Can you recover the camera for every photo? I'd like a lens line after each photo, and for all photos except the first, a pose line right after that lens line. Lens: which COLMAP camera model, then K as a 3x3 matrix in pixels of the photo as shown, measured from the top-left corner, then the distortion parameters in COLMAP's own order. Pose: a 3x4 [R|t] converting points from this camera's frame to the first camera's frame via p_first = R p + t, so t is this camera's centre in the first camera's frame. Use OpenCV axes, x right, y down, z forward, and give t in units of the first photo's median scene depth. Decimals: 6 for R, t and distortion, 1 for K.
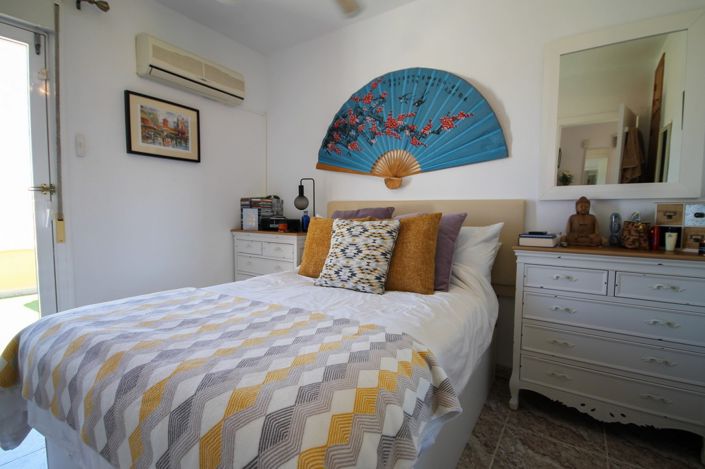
lens RADIAL K [[325.4, 0, 354.5], [0, 325.4, 234.1], [0, 0, 1]] dist [-0.008321, -0.001492]
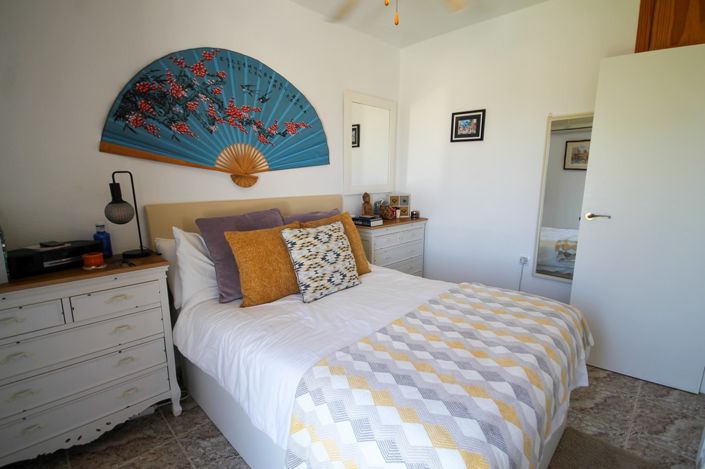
lens RADIAL K [[325.4, 0, 355.2], [0, 325.4, 236.0], [0, 0, 1]] dist [-0.008321, -0.001492]
pose [[0.196558, -0.190040, 0.961899, -0.759164], [0.065037, 0.981403, 0.180603, -0.152903], [-0.978333, 0.027060, 0.205262, 0.522185]]
